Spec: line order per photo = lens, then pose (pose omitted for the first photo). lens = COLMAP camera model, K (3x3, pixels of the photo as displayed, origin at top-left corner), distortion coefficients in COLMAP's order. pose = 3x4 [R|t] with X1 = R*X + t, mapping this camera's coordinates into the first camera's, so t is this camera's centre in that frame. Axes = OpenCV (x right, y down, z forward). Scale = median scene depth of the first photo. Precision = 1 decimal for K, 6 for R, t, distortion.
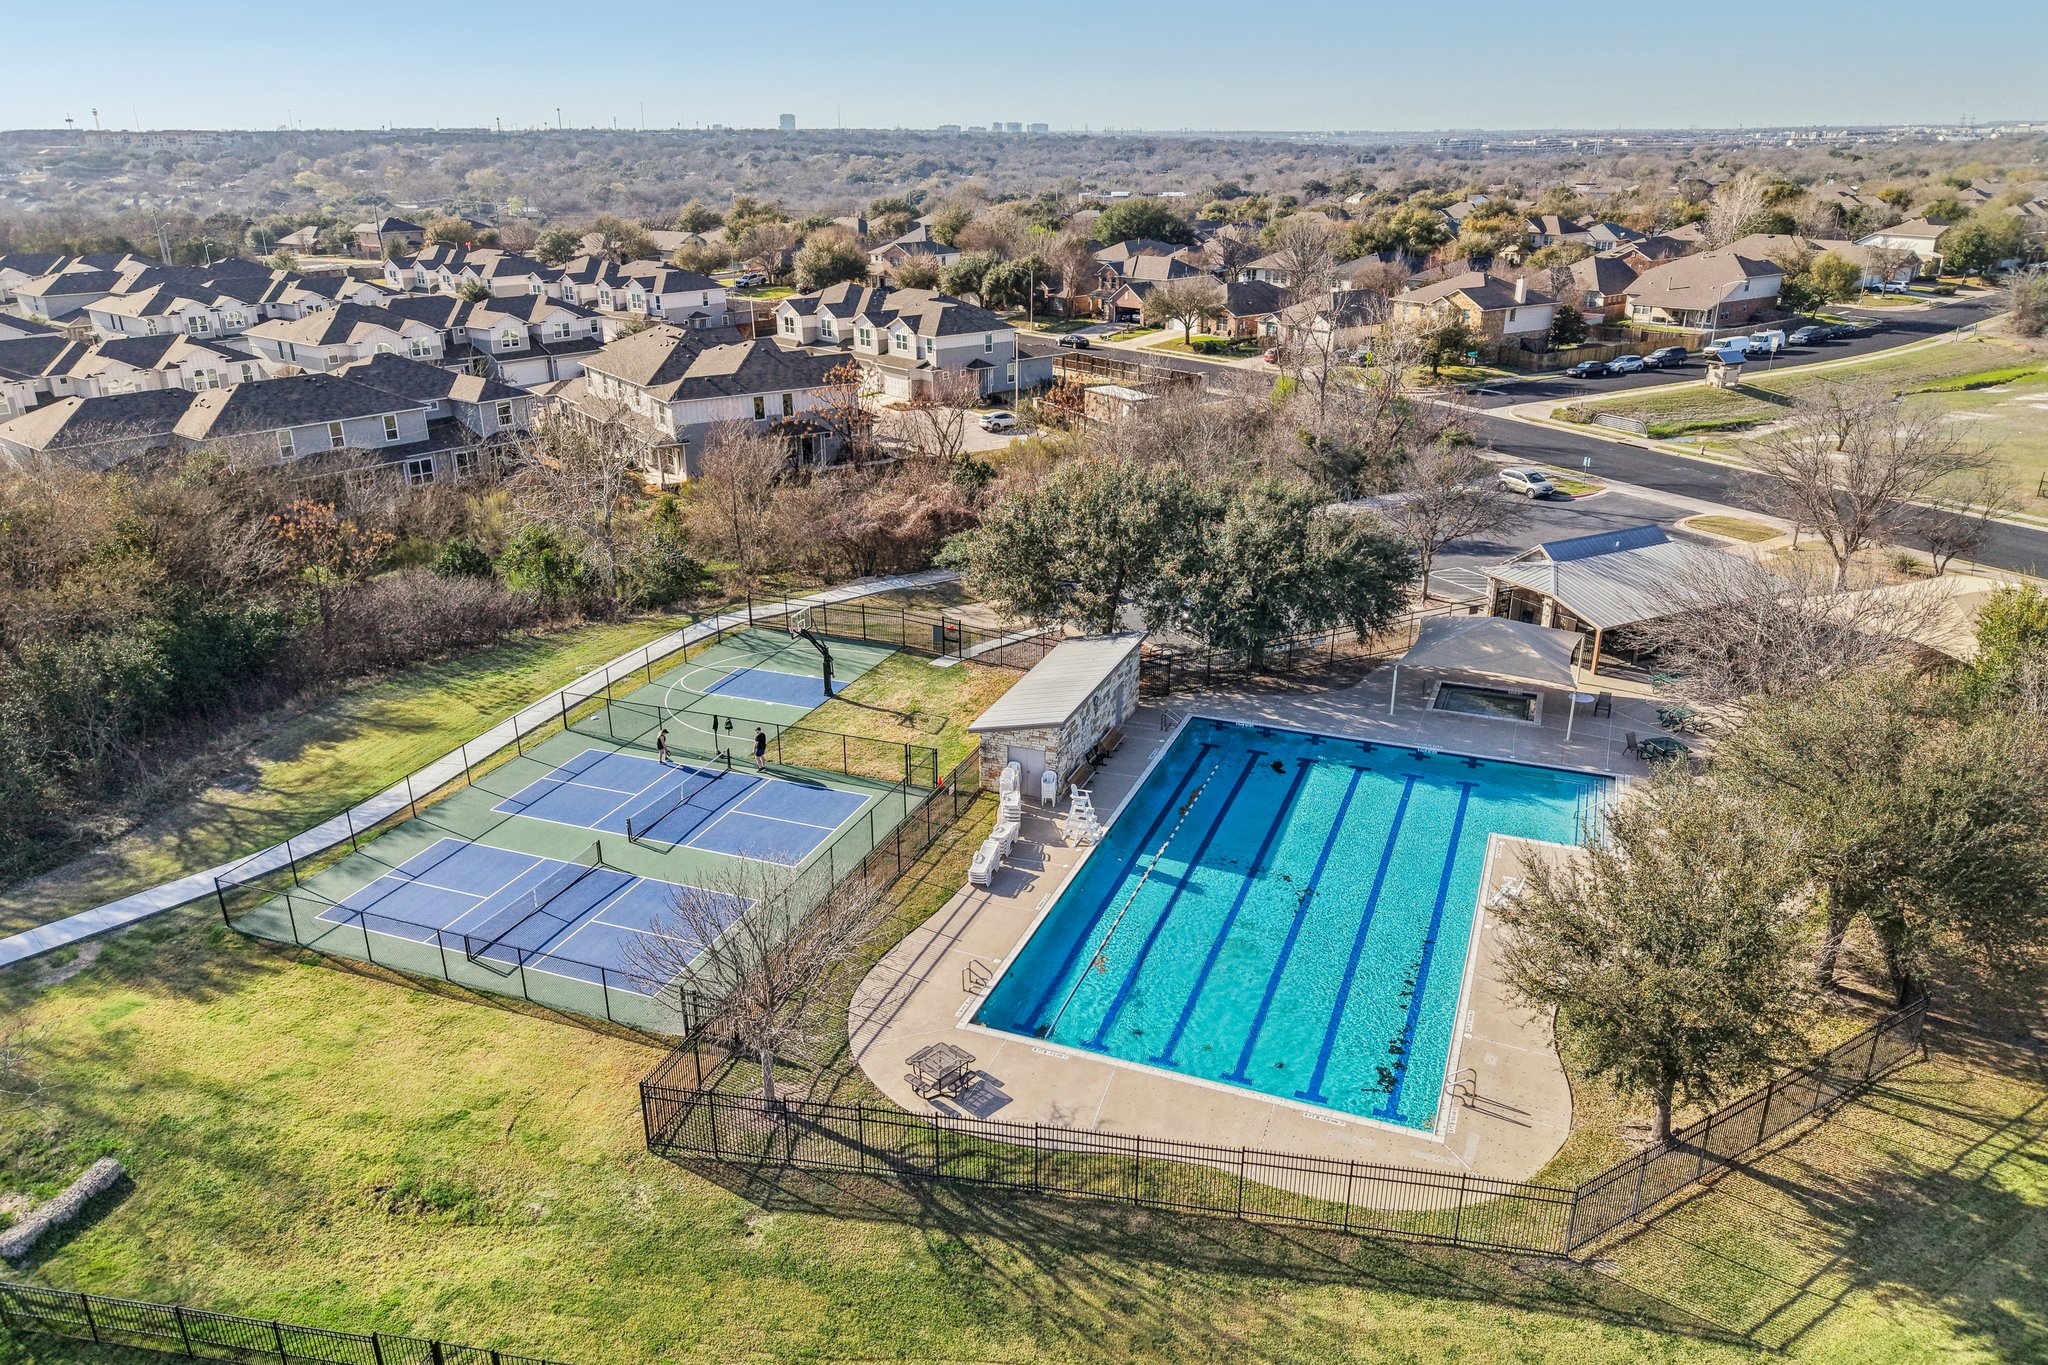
lens RADIAL K [[1388.1, 0, 1024.0], [0, 1388.1, 682.5], [0, 0, 1]] dist [0.027001, -0.020486]
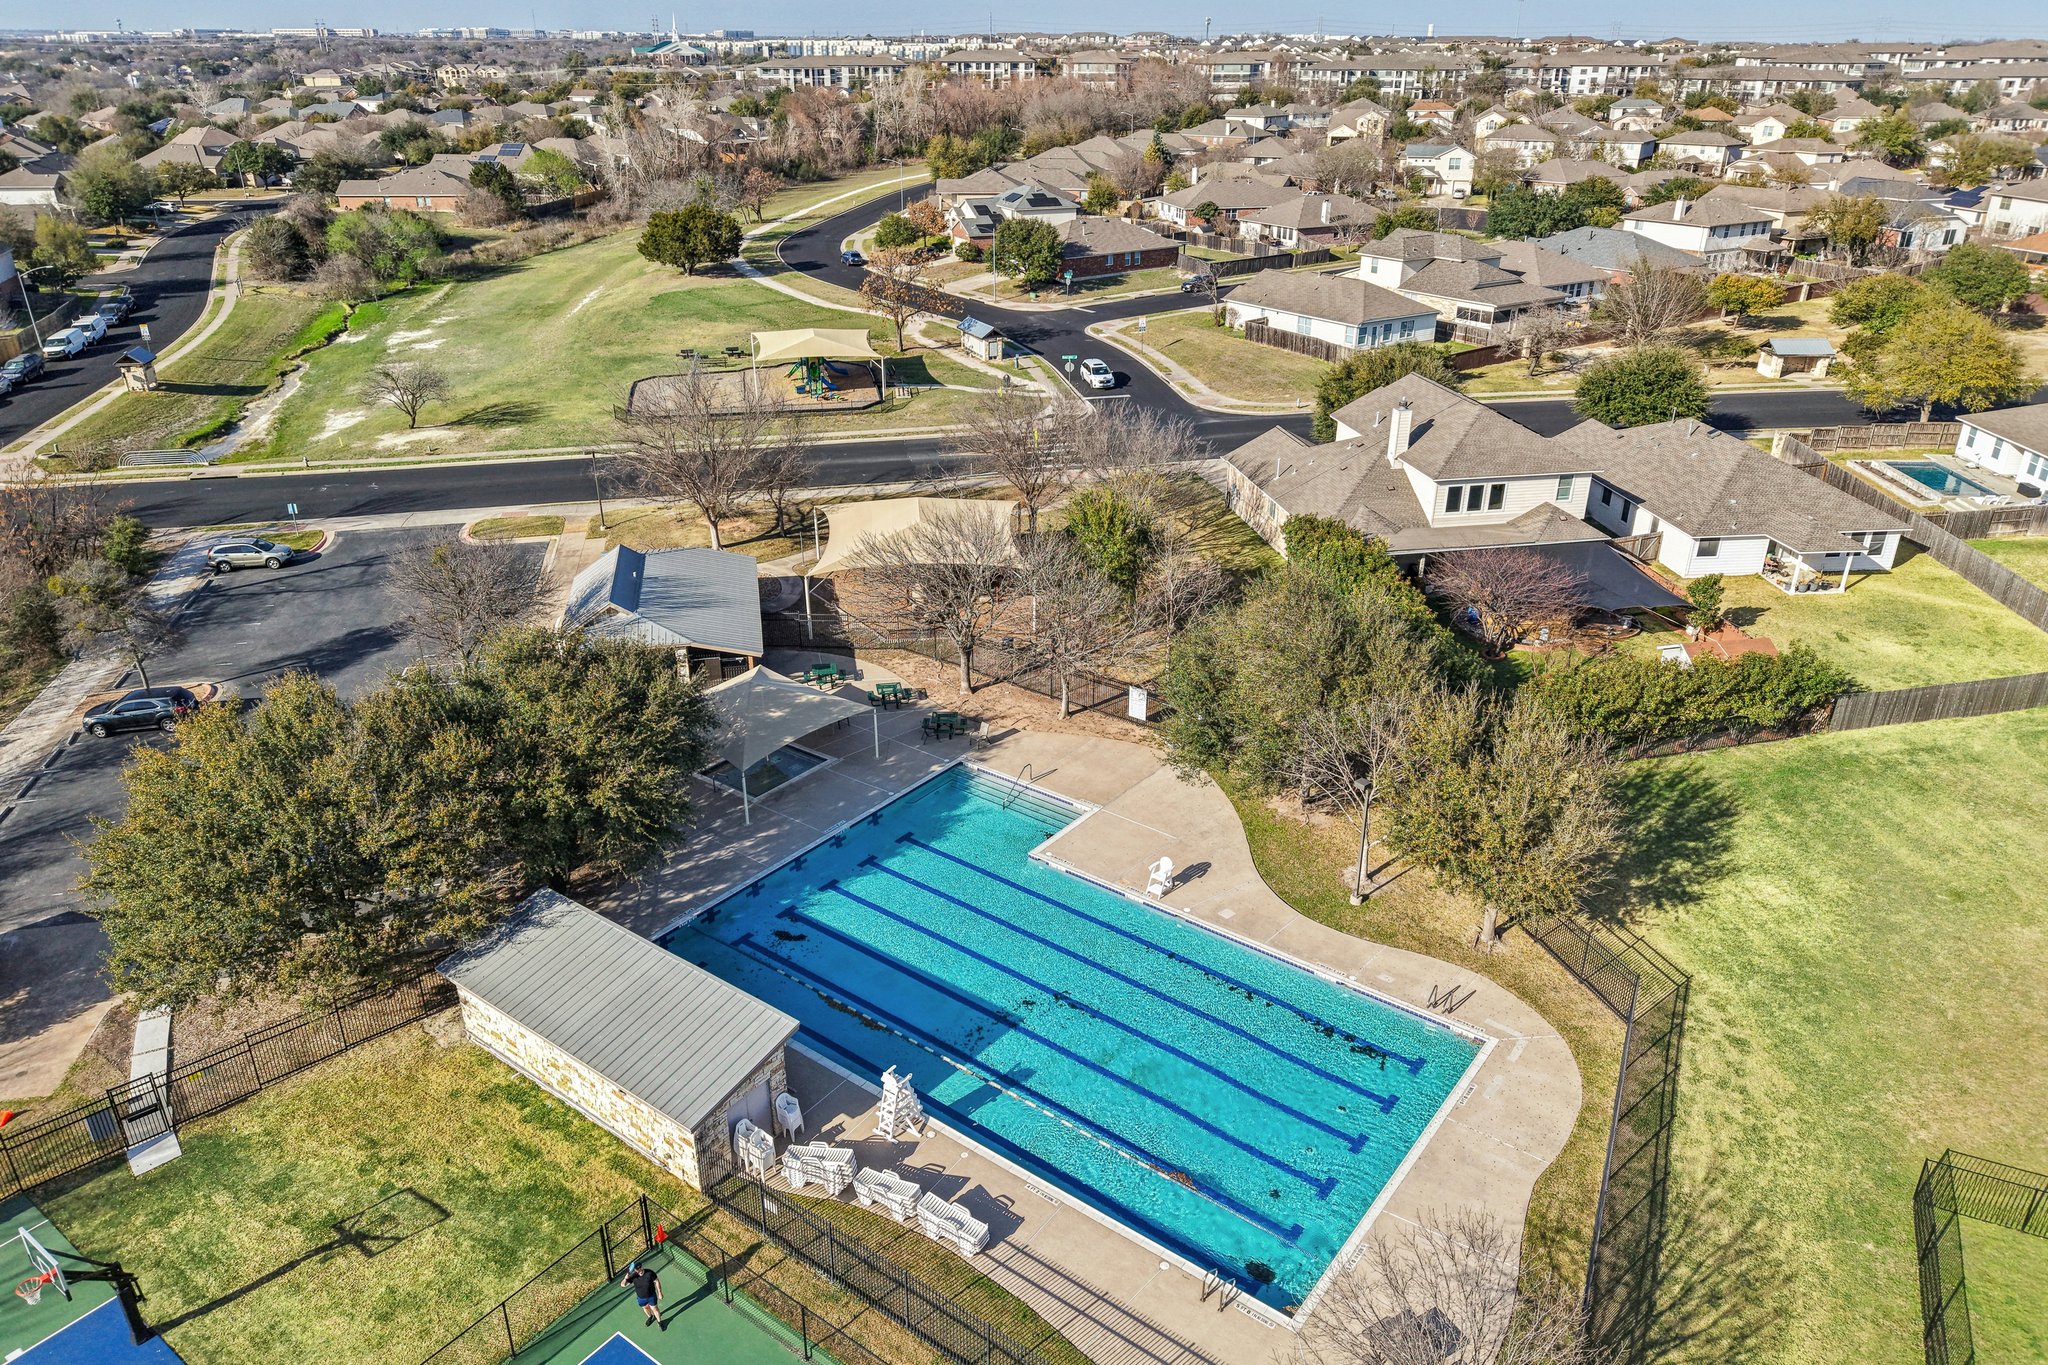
lens RADIAL K [[1388.1, 0, 1024.0], [0, 1388.1, 682.5], [0, 0, 1]] dist [0.027001, -0.020486]
pose [[0.267718, -0.395967, 0.878372, -0.475489], [0.346908, 0.890122, 0.295530, -0.283733], [-0.898878, 0.225596, 0.375665, 0.527233]]
